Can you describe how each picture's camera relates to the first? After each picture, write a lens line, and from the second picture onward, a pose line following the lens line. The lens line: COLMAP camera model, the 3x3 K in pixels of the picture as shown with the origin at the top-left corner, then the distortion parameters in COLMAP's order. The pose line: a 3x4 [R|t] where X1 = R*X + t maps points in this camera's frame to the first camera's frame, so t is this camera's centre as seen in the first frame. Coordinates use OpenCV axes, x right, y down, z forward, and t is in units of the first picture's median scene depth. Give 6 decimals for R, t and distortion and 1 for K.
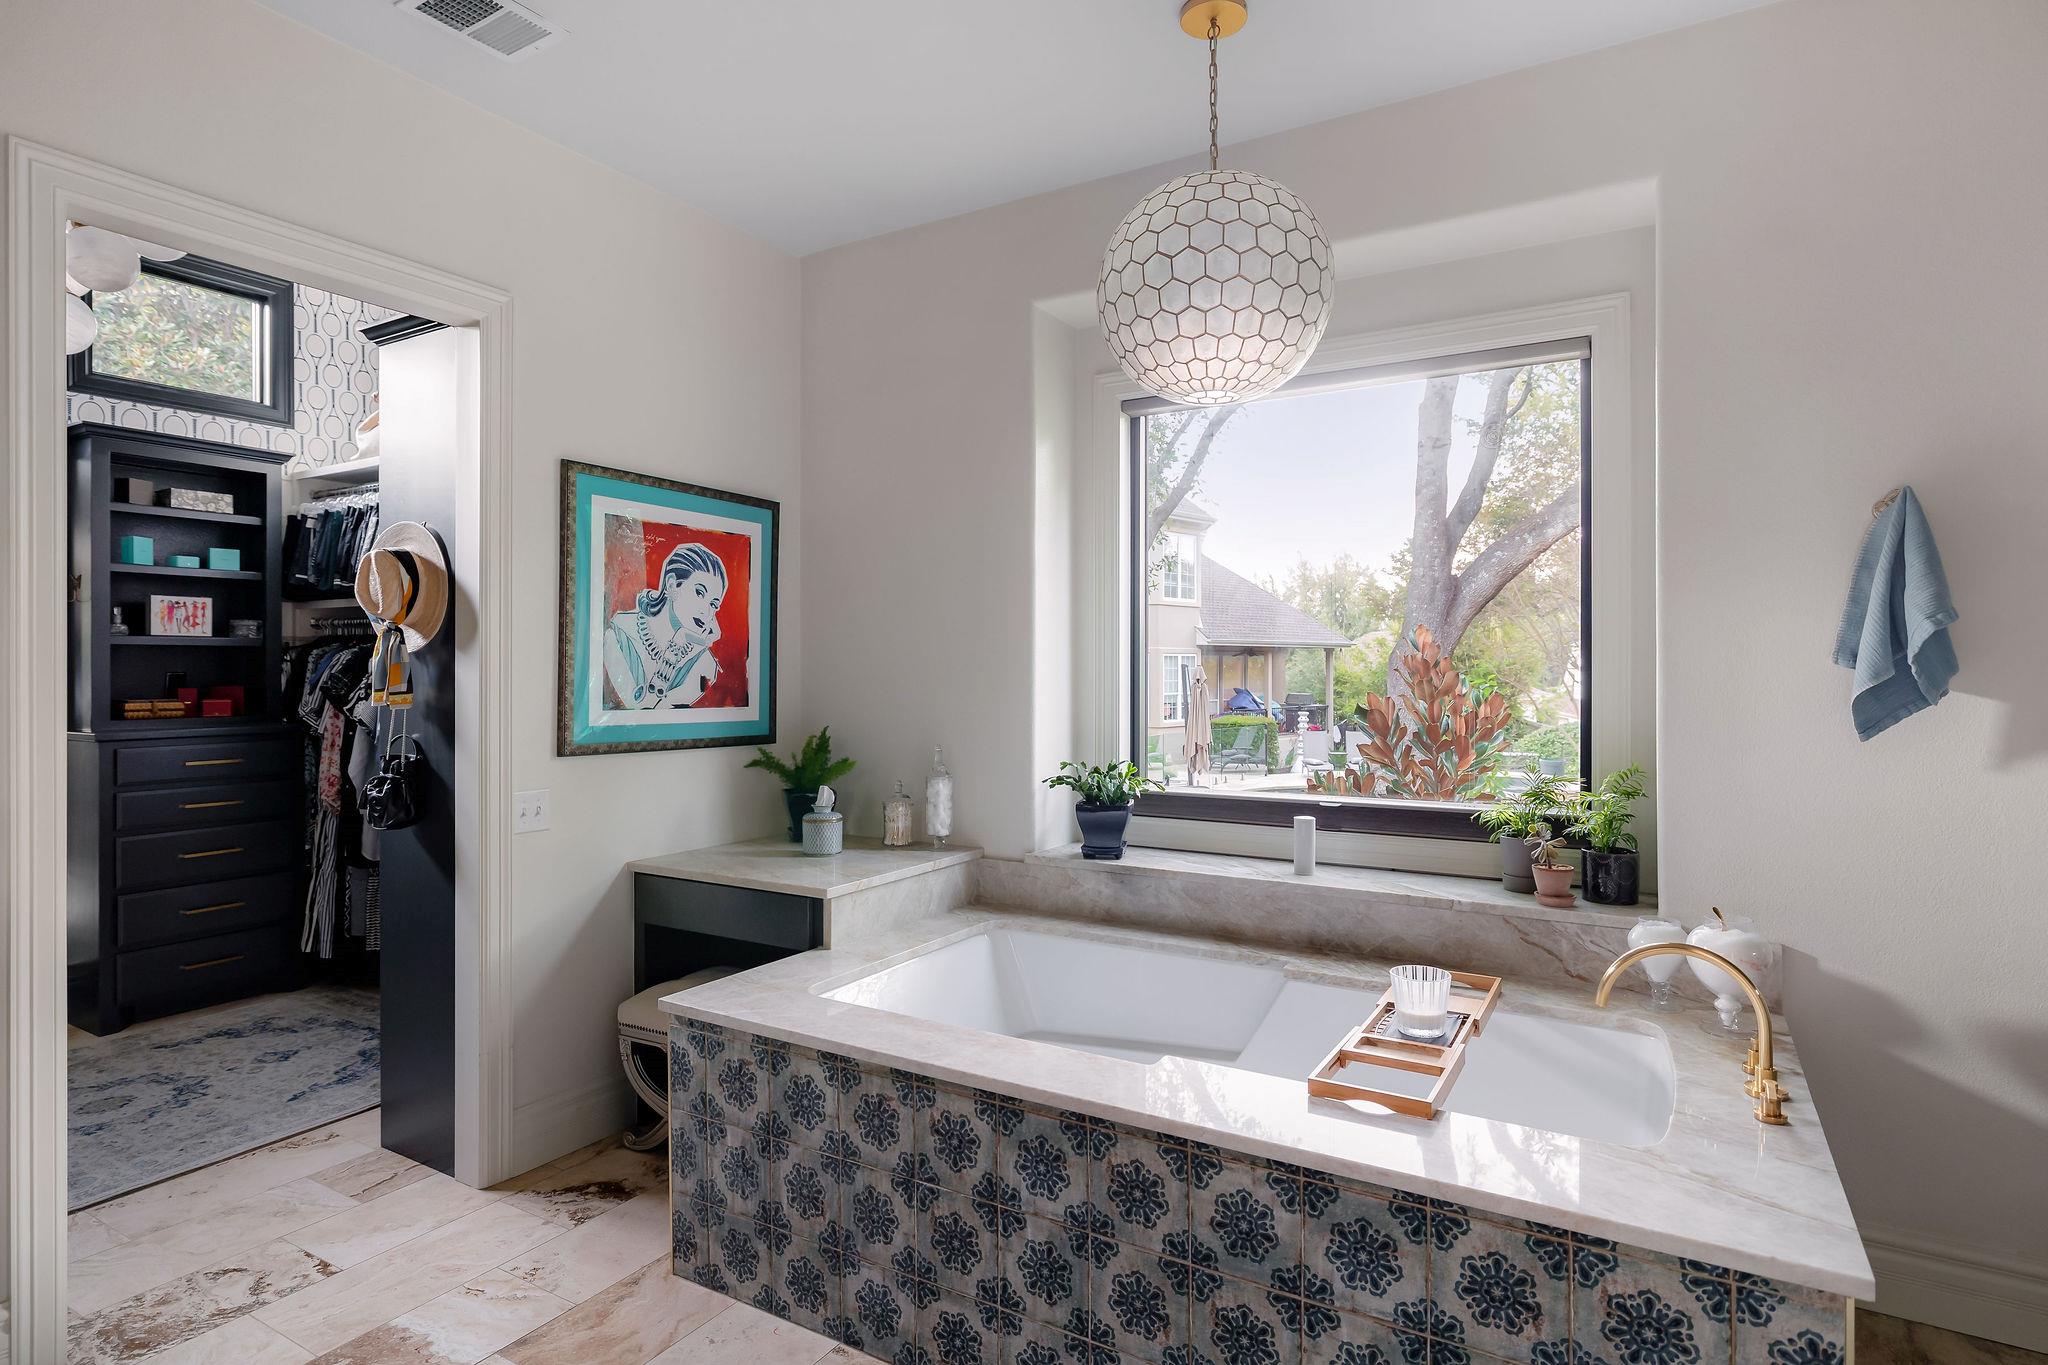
lens RADIAL K [[1102.6, 0, 1024.7], [0, 1102.6, 676.9], [0, 0, 1]] dist [0.003930, 0.000514]
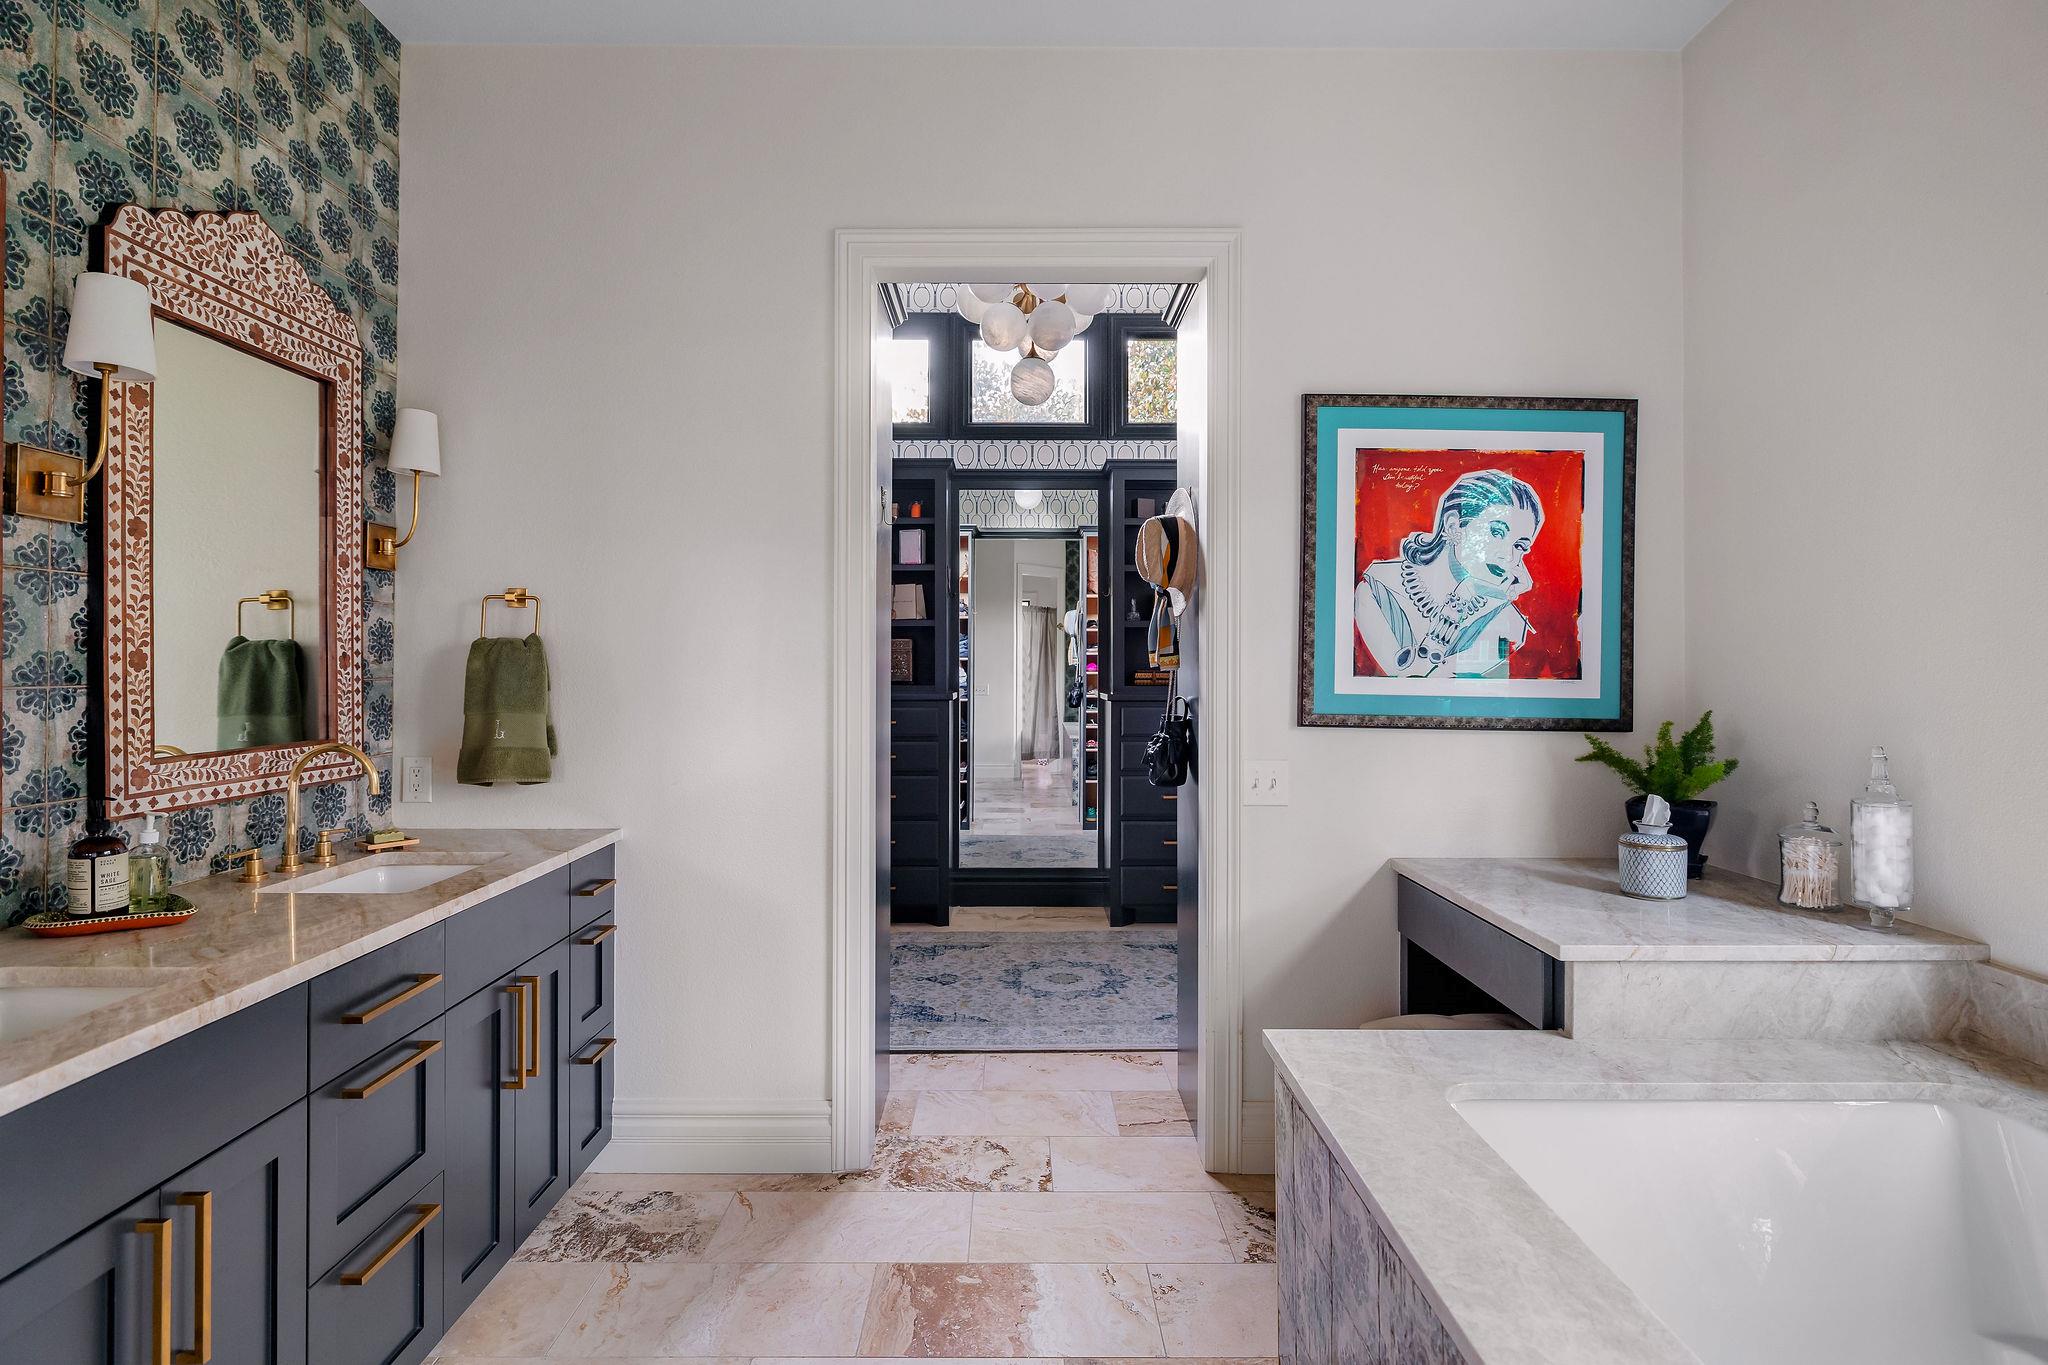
lens RADIAL K [[992.1, 0, 1025.6], [0, 992.1, 662.6], [0, 0, 1]] dist [0.000339, 0.000221]
pose [[0.519595, -0.000746, -0.854413, 0.138807], [-0.011248, 0.999907, -0.007714, 0.026730], [0.854339, 0.013618, 0.519538, 0.355420]]
